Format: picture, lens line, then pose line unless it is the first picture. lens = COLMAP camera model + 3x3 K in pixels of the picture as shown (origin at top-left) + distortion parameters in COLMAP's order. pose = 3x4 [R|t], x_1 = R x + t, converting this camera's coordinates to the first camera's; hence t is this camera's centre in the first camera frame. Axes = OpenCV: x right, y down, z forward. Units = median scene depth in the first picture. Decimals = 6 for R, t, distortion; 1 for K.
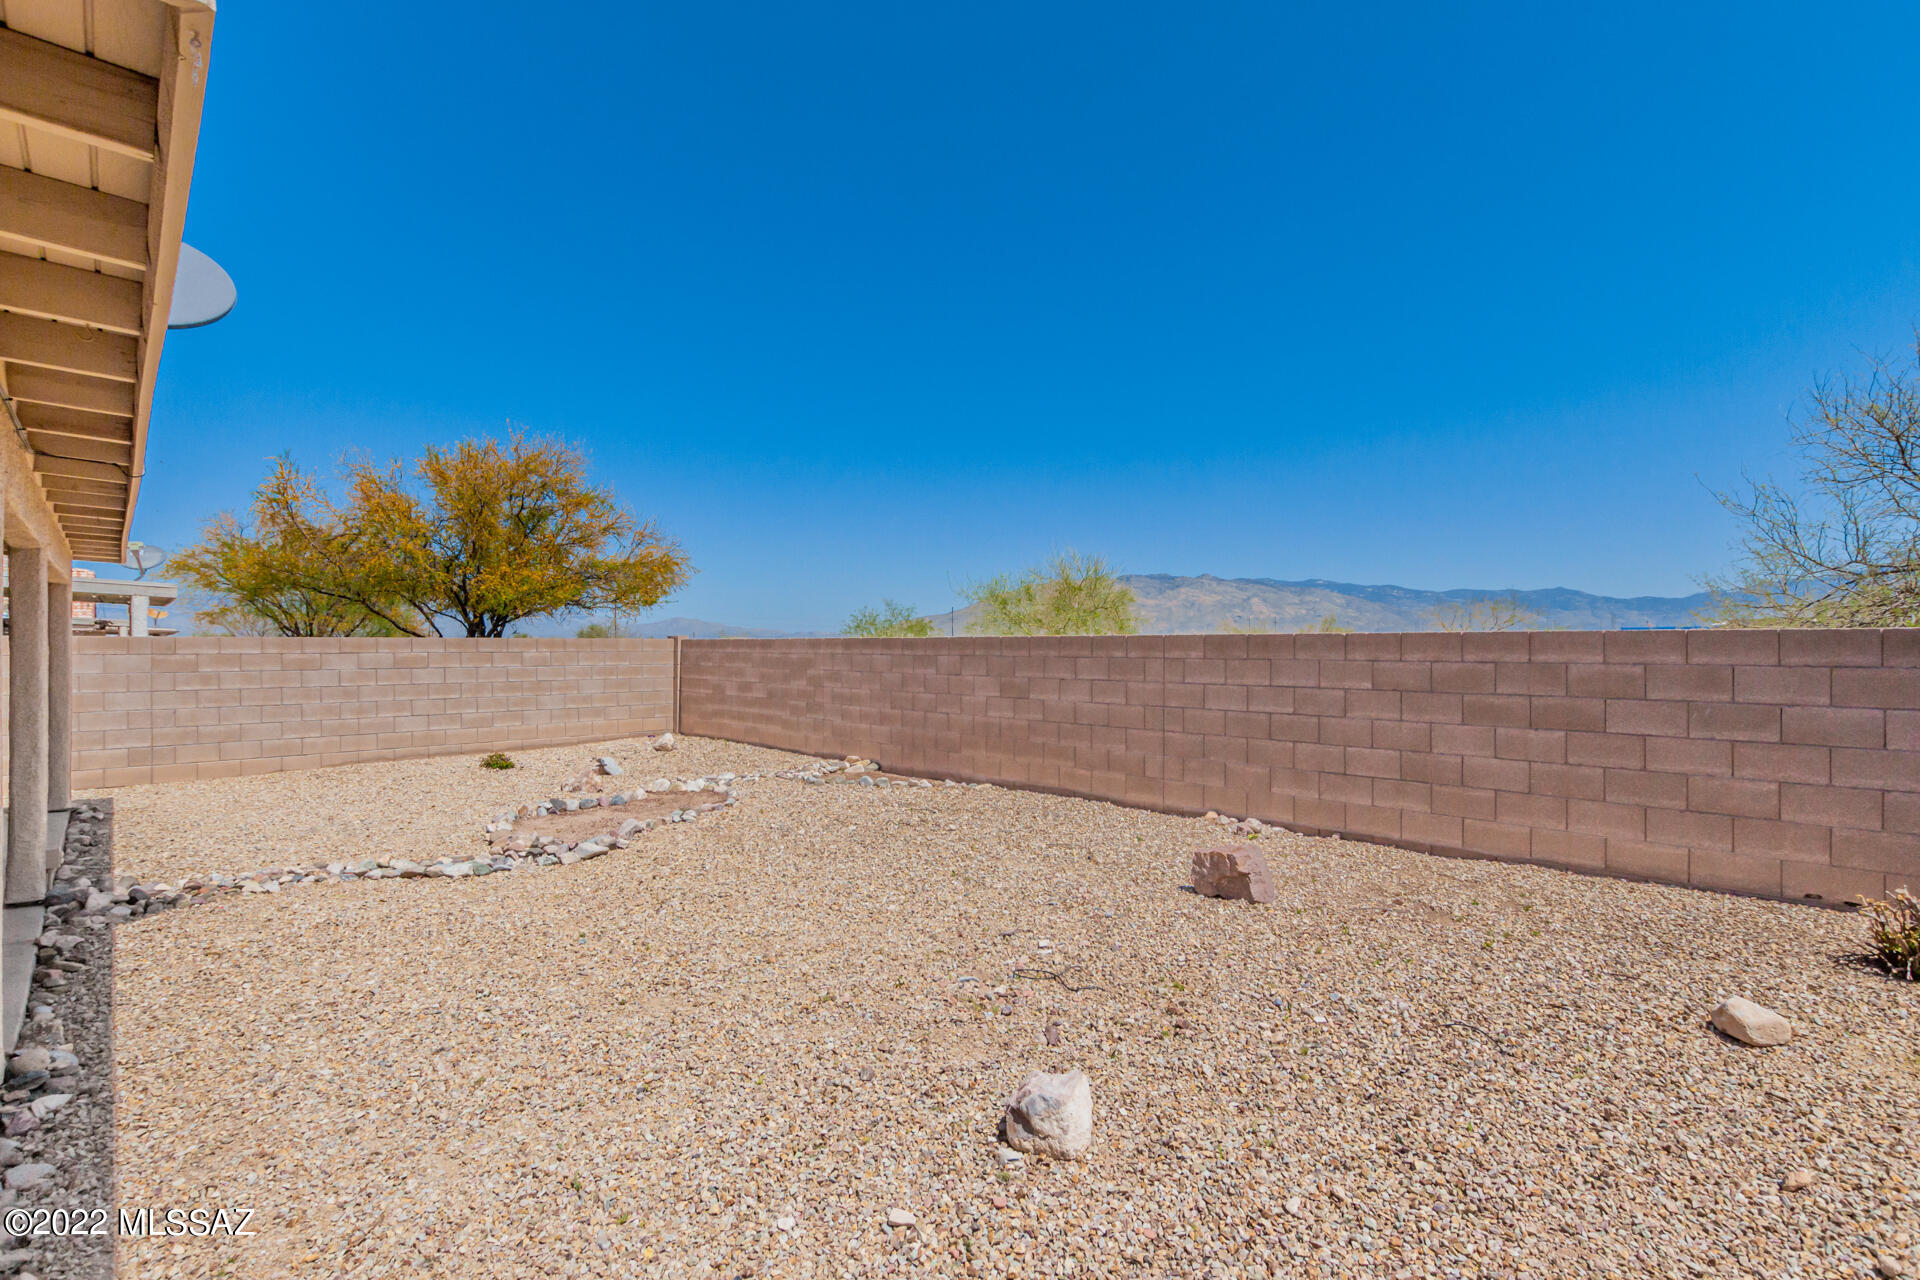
lens RADIAL K [[918.7, 0, 963.9], [0, 918.7, 644.4], [0, 0, 1]] dist [0.014707, -0.005261]
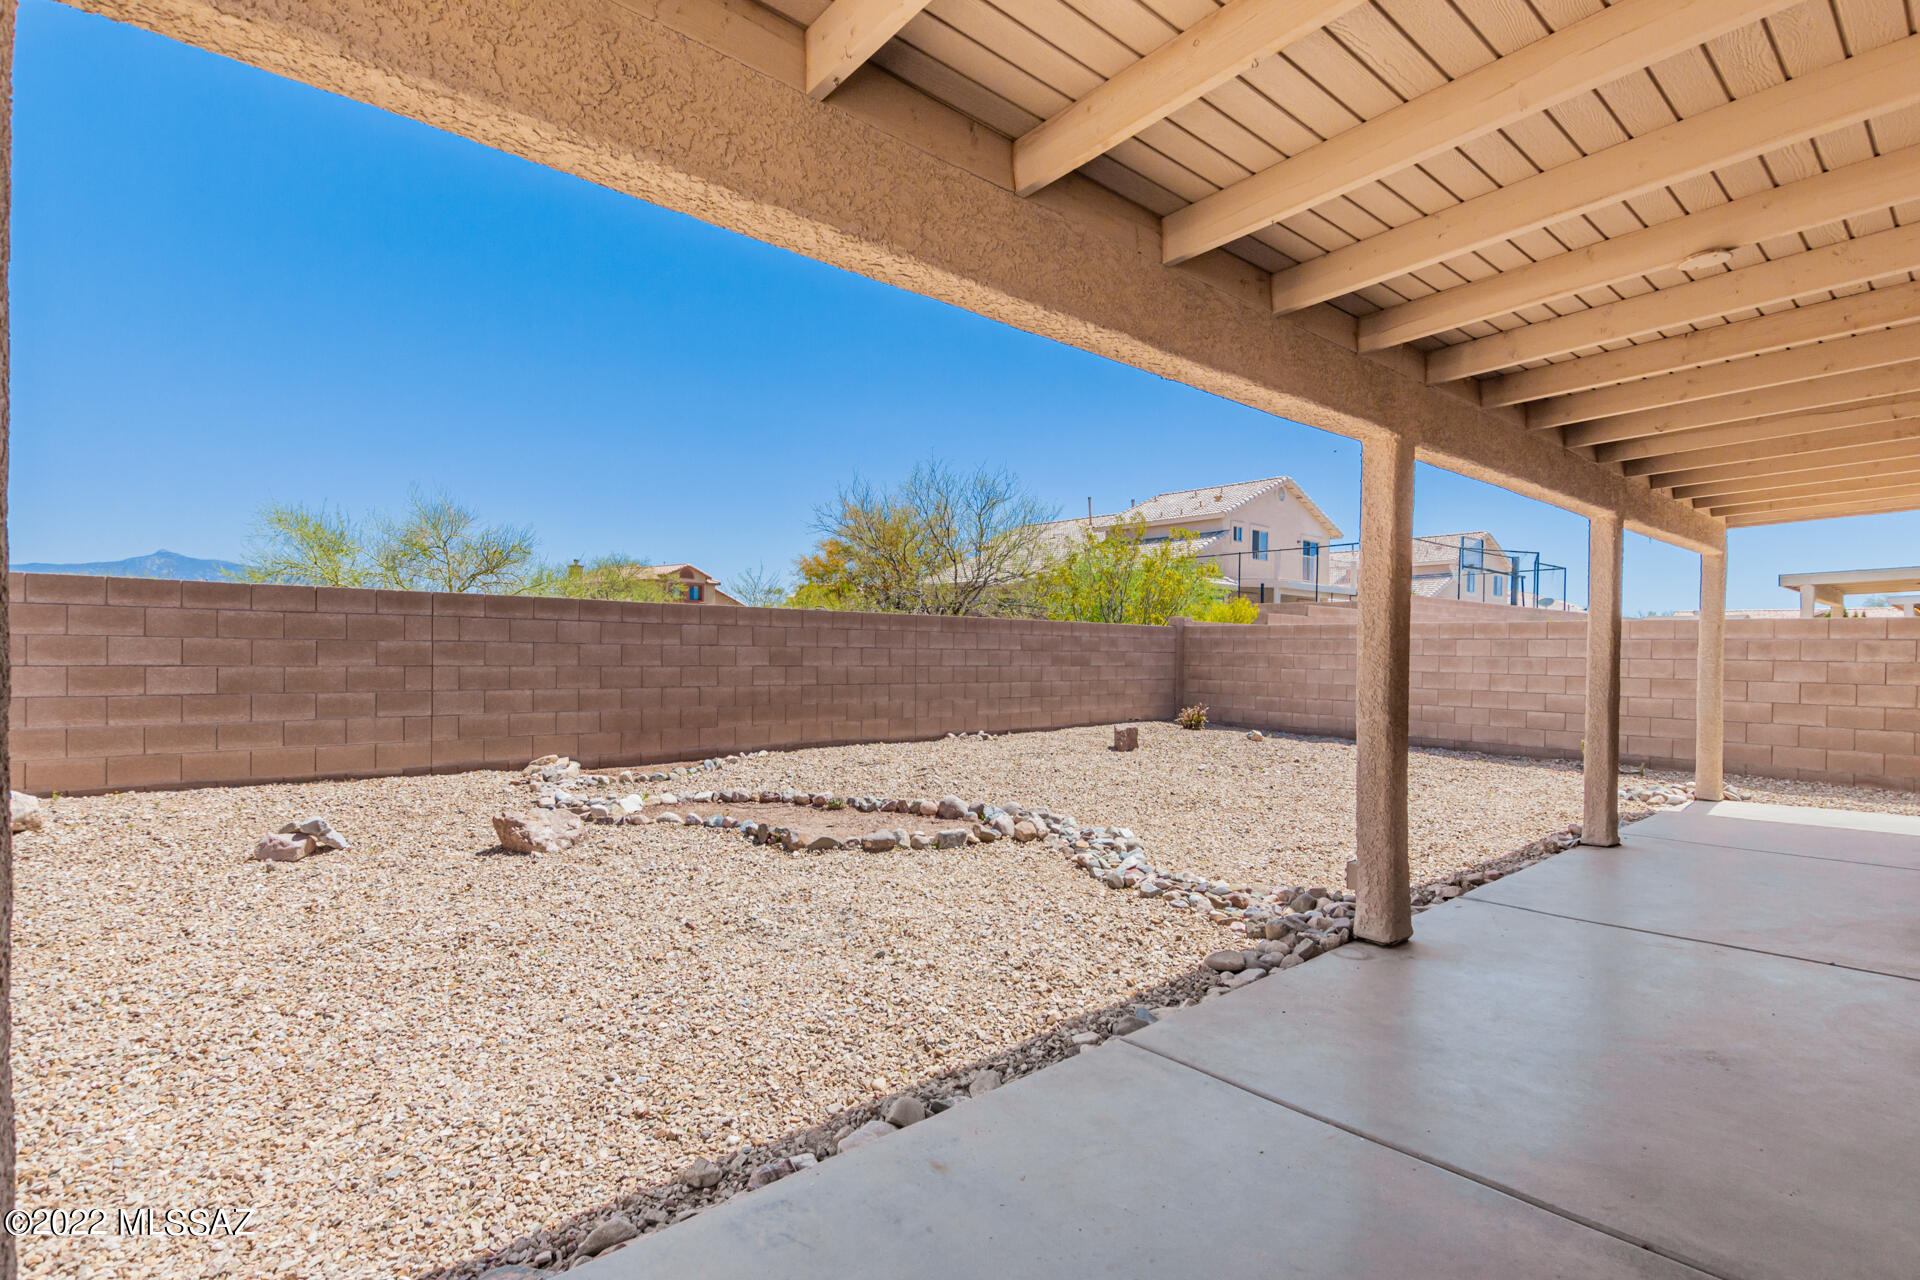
lens RADIAL K [[918.7, 0, 950.7], [0, 918.7, 638.3], [0, 0, 1]] dist [0.014707, -0.005261]
pose [[0.034314, 0.008836, 0.999372, -1.051515], [-0.019094, 0.999784, -0.008184, 0.032405], [-0.999229, -0.018801, 0.034475, 0.802502]]
